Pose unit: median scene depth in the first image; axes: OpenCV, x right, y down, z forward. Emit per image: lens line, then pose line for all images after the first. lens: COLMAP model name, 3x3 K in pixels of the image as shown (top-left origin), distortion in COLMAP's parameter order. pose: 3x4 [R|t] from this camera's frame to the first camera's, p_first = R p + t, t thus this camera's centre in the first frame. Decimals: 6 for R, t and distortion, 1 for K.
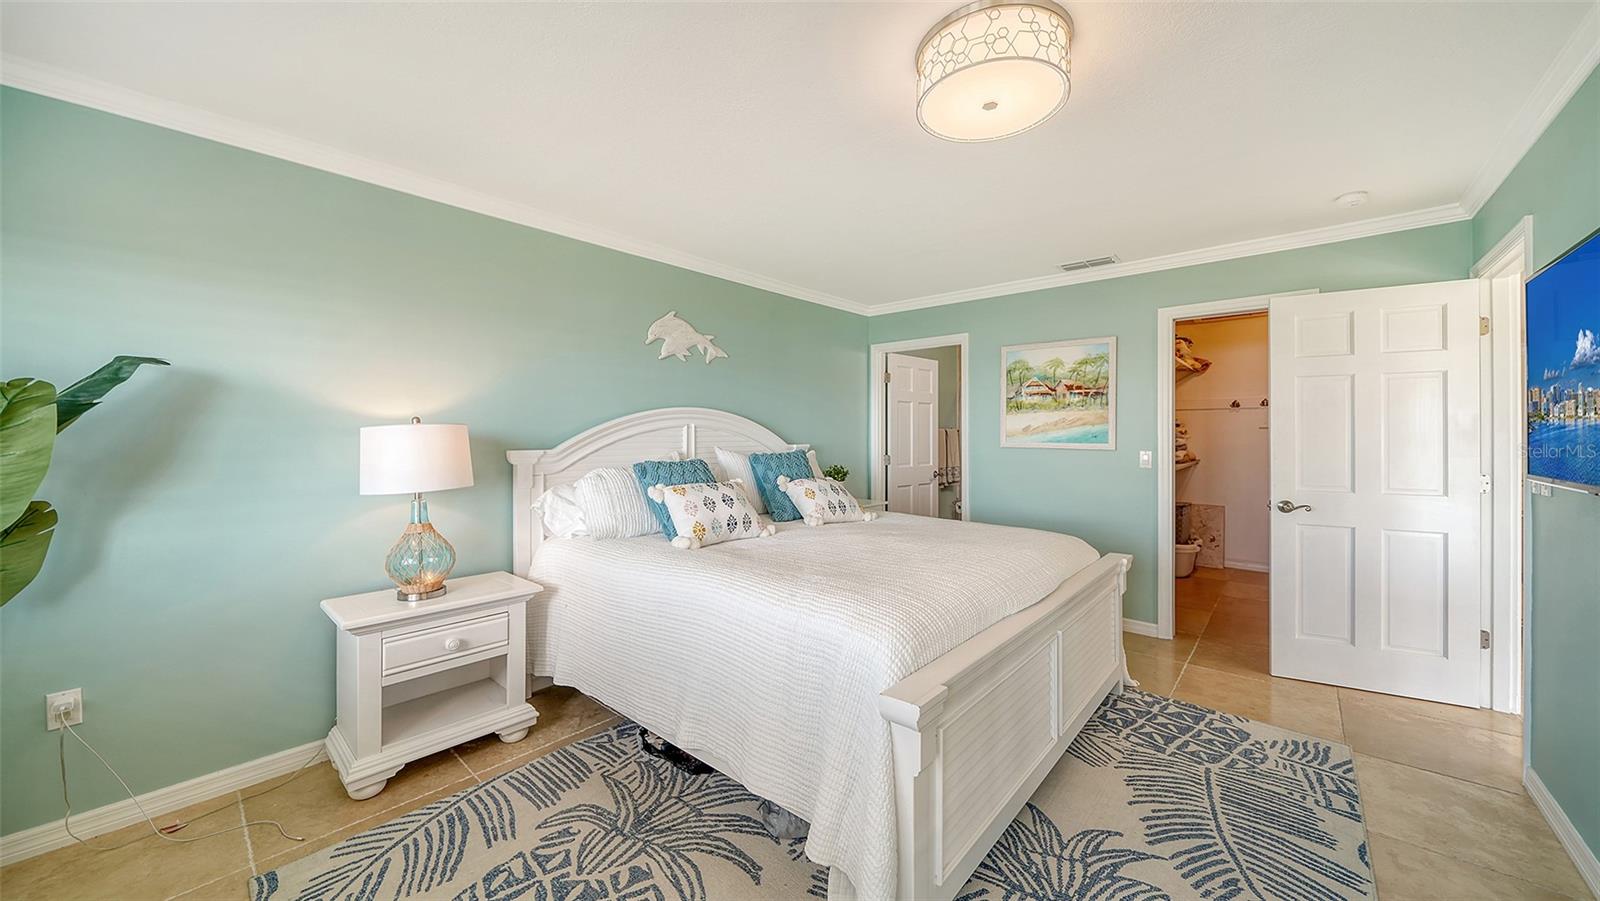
lens RADIAL K [[548.0, 0, 793.6], [0, 548.0, 439.4], [0, 0, 1]] dist [-0.001271, -0.000036]
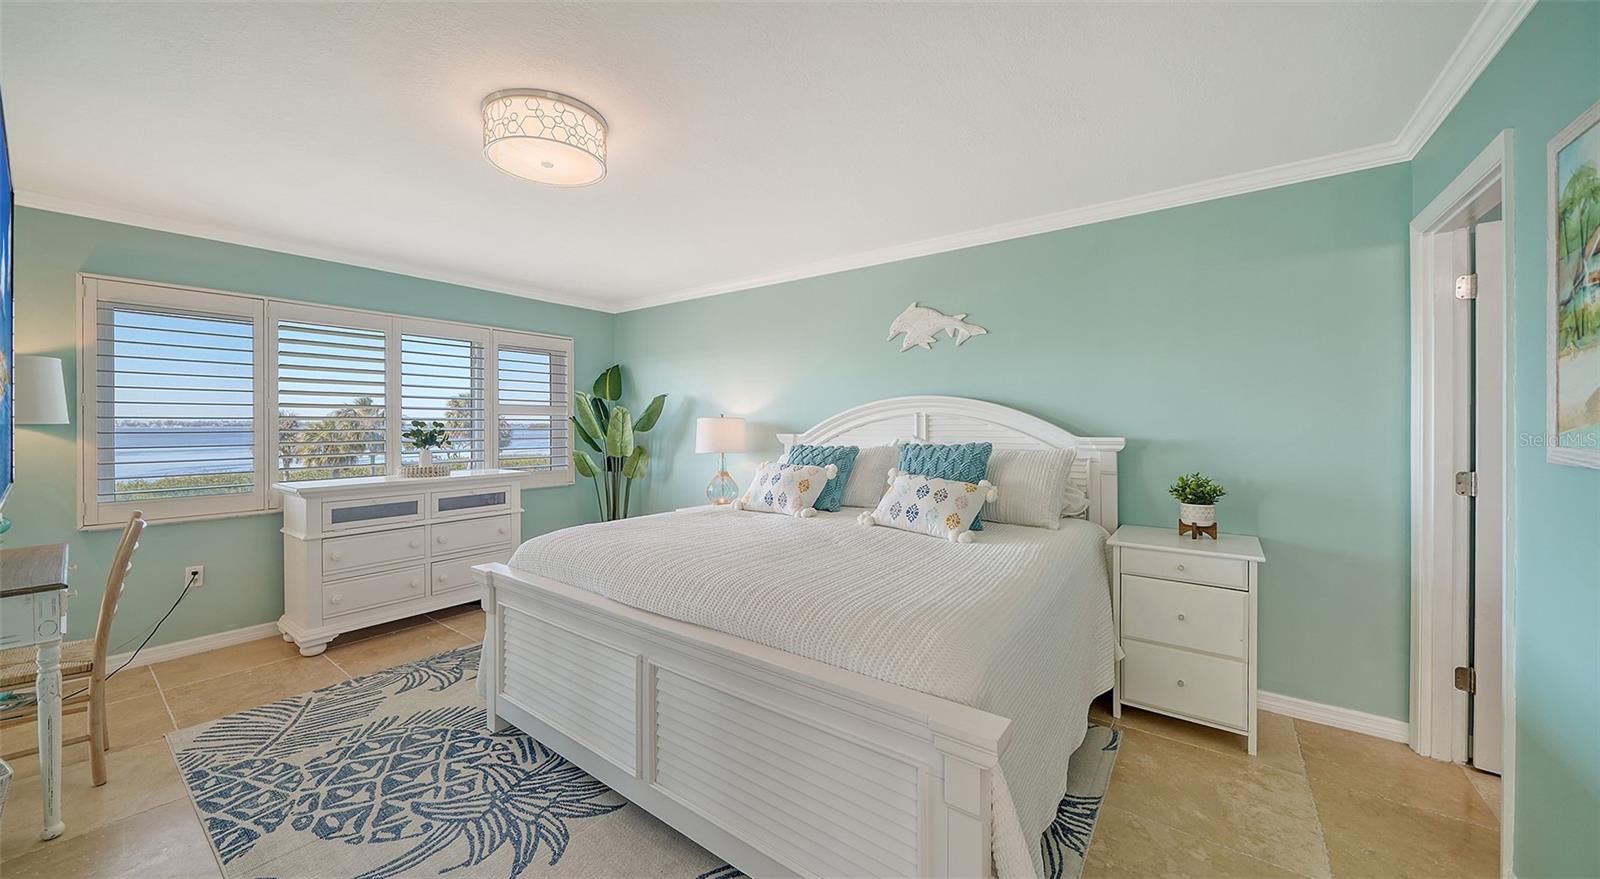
lens RADIAL K [[564.5, 0, 806.1], [0, 564.5, 434.4], [0, 0, 1]] dist [-0.003712, -0.001018]
pose [[0.119440, 0.020556, -0.992629, 0.840693], [-0.005200, 0.999785, 0.020078, -0.007880], [0.992828, 0.002764, 0.119521, 0.701801]]
